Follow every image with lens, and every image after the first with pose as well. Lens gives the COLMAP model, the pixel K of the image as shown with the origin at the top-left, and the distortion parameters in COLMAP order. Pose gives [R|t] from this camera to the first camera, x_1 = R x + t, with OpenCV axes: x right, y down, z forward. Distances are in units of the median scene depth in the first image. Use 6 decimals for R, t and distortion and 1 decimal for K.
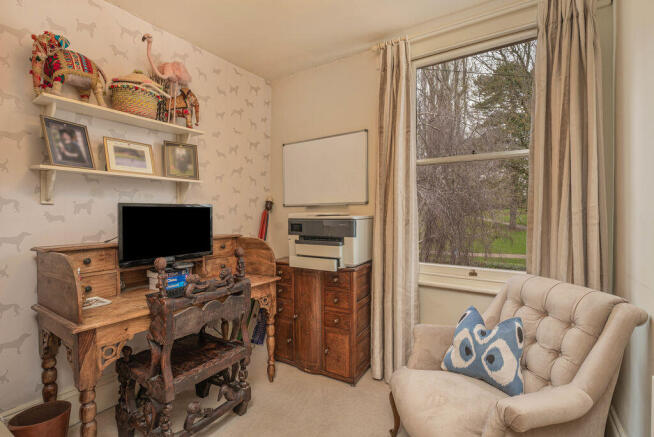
lens RADIAL K [[309.6, 0, 327.0], [0, 309.6, 218.5], [0, 0, 1]] dist [-0.027124, -0.000327]
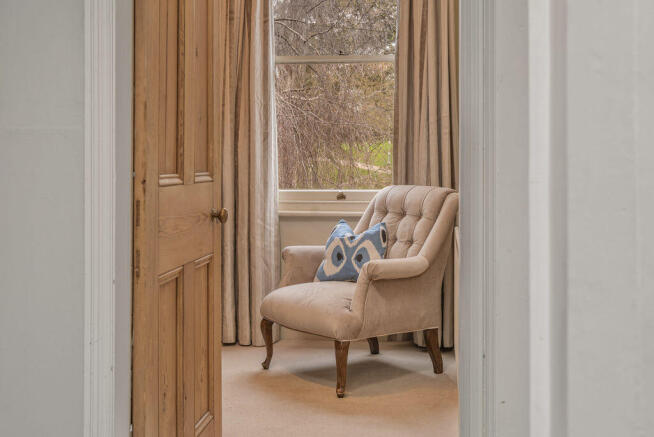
lens RADIAL K [[781.9, 0, 327.0], [0, 781.9, 218.5], [0, 0, 1]] dist [0.003665, 0.002230]
pose [[0.906068, -0.041773, 0.421065, -0.678163], [0.009447, 0.996864, 0.078568, 0.098703], [-0.423026, -0.067210, 0.903621, -1.347270]]
